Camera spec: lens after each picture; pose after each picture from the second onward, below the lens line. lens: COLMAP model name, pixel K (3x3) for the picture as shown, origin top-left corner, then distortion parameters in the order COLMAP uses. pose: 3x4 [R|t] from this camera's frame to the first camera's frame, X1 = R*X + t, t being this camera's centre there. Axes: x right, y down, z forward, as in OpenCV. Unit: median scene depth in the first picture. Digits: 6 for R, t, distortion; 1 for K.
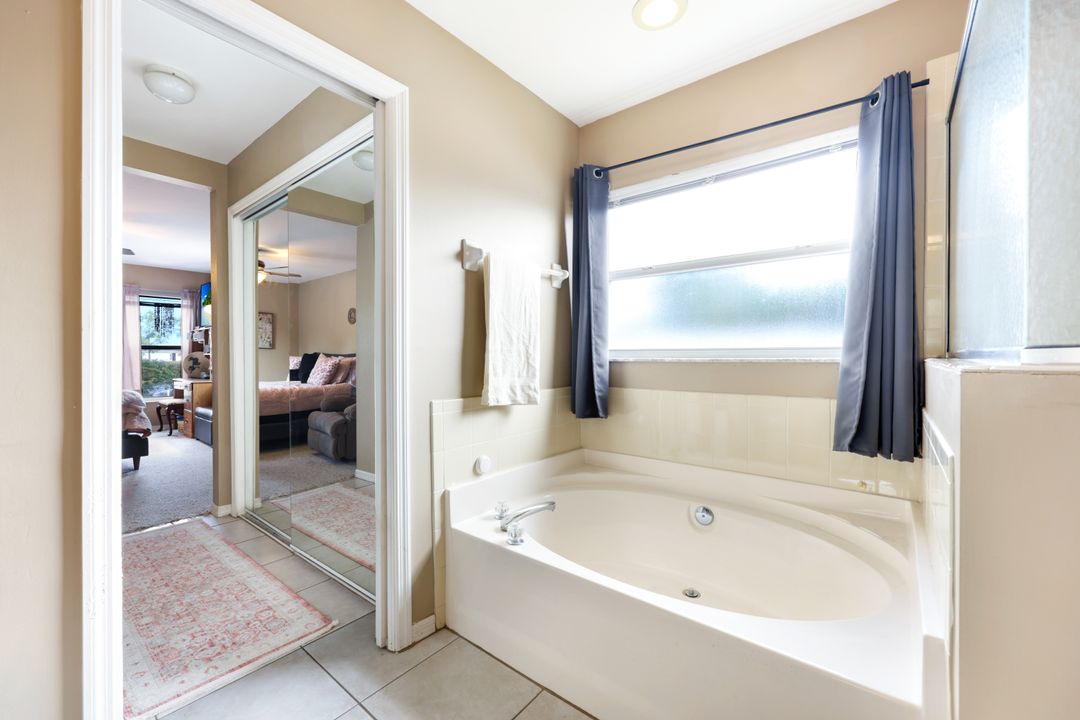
lens RADIAL K [[445.0, 0, 531.0], [0, 445.0, 357.4], [0, 0, 1]] dist [0.015634, -0.000550]
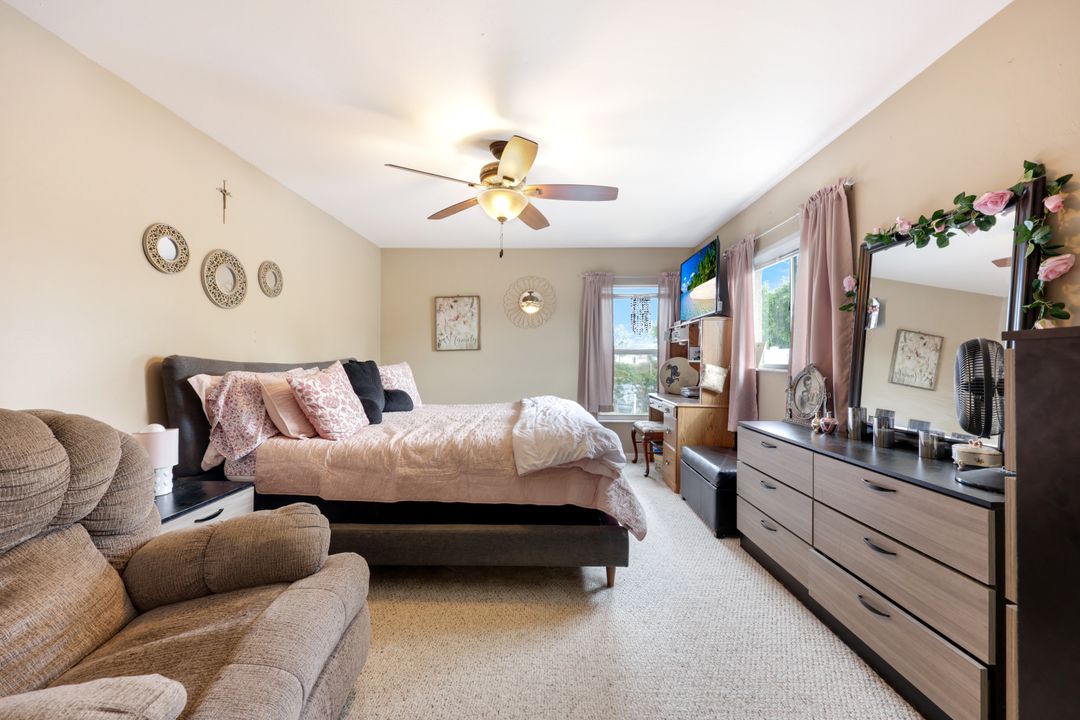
lens RADIAL K [[445.0, 0, 537.0], [0, 445.0, 359.4], [0, 0, 1]] dist [0.015634, -0.000550]
pose [[0.630558, 0.004656, -0.776129, -0.353254], [-0.009053, 0.999958, -0.001356, -0.006540], [0.776090, 0.007881, 0.630573, 0.404701]]
